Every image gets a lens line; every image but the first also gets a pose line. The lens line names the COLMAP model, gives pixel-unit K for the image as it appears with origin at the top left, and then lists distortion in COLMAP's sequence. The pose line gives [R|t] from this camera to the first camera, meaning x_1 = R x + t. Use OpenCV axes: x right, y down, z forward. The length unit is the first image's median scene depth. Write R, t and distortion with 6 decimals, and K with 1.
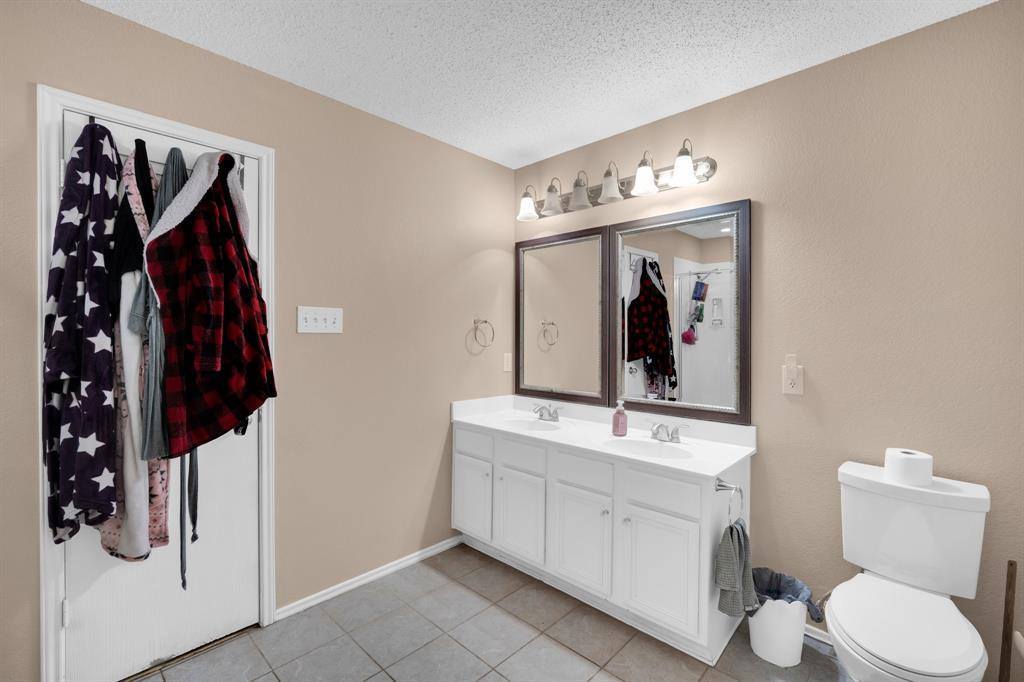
lens RADIAL K [[455.5, 0, 507.0], [0, 455.5, 339.5], [0, 0, 1]] dist [-0.011528, 0.001640]
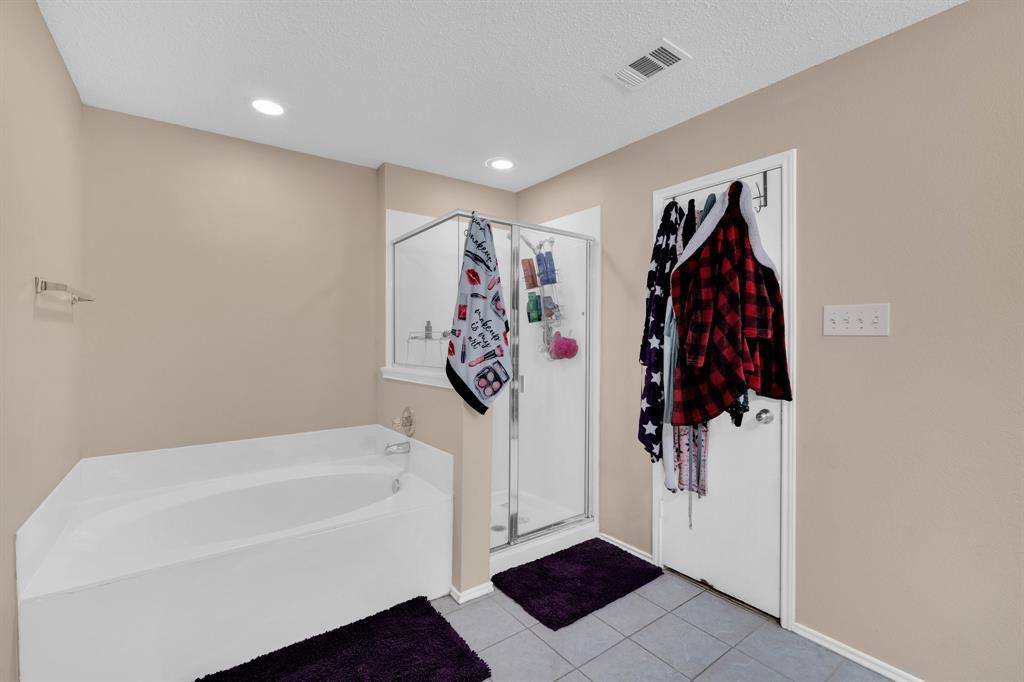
lens RADIAL K [[455.5, 0, 513.2], [0, 455.5, 340.3], [0, 0, 1]] dist [-0.011528, 0.001640]
pose [[-0.184409, 0.002573, -0.982846, 0.667241], [-0.012592, 0.999908, 0.004981, -0.002452], [0.982769, 0.013295, -0.184360, 0.697427]]
